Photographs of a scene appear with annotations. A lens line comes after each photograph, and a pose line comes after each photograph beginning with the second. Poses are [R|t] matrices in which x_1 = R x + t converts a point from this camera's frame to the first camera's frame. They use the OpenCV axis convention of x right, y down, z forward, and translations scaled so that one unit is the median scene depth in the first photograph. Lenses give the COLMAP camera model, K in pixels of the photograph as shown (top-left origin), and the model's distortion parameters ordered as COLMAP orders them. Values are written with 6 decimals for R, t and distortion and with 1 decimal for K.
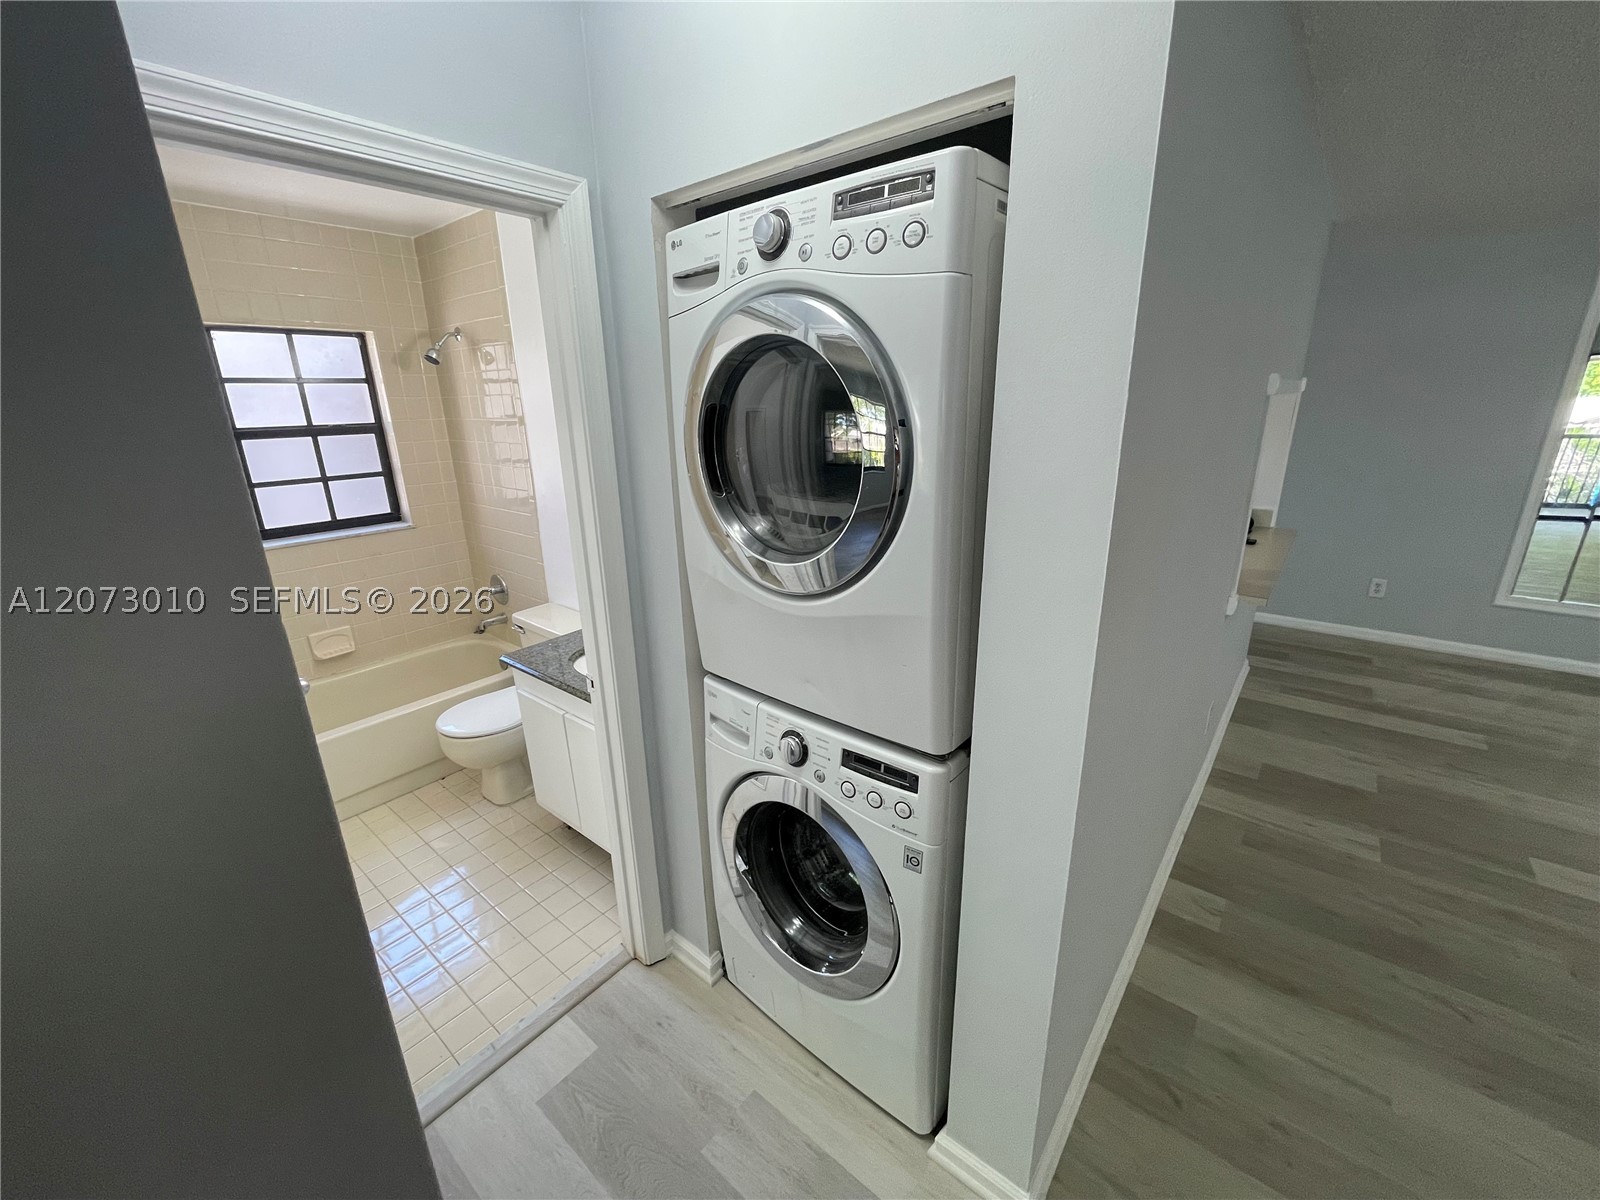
lens RADIAL K [[646.0, 0, 797.8], [0, 646.0, 601.5], [0, 0, 1]] dist [-0.001913, 0.000565]
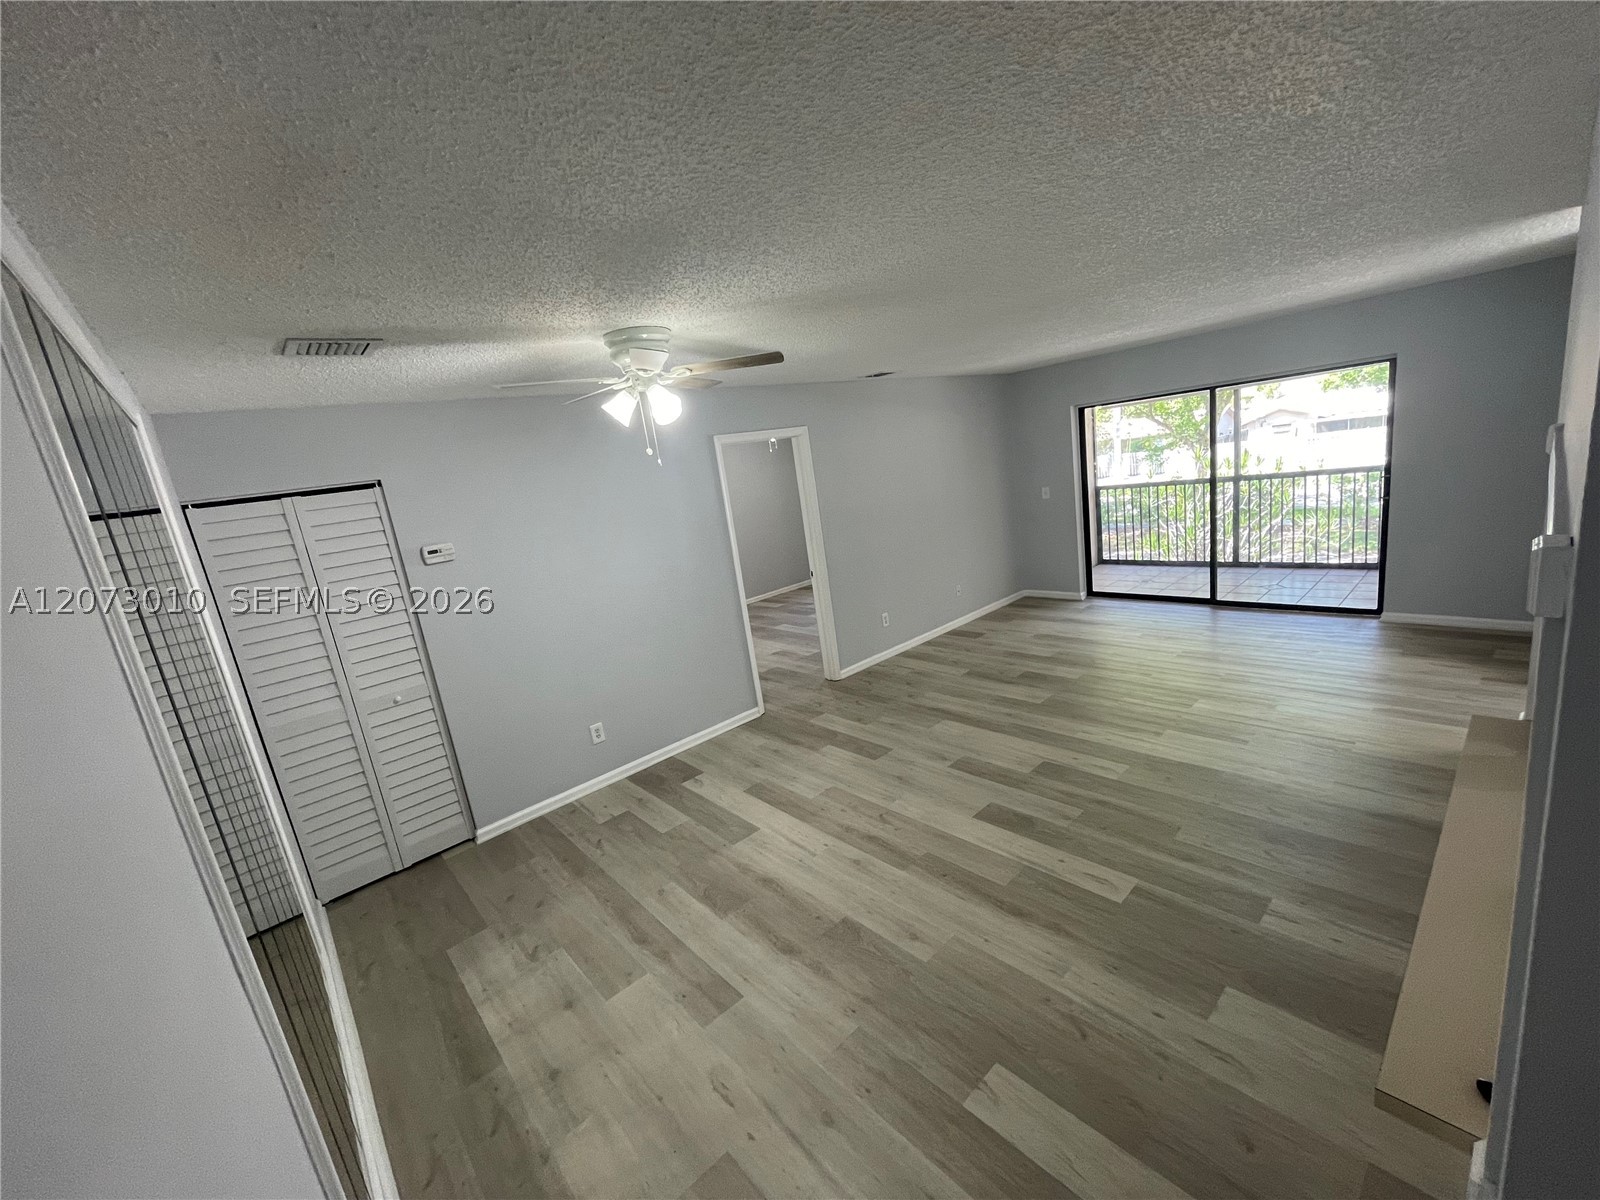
lens RADIAL K [[646.0, 0, 797.8], [0, 646.0, 601.5], [0, 0, 1]] dist [-0.001913, 0.000565]
pose [[-0.975245, 0.123826, 0.183208, 1.184873], [0.199039, 0.852516, 0.483322, -0.575892], [-0.096340, 0.507823, -0.856057, 1.460897]]
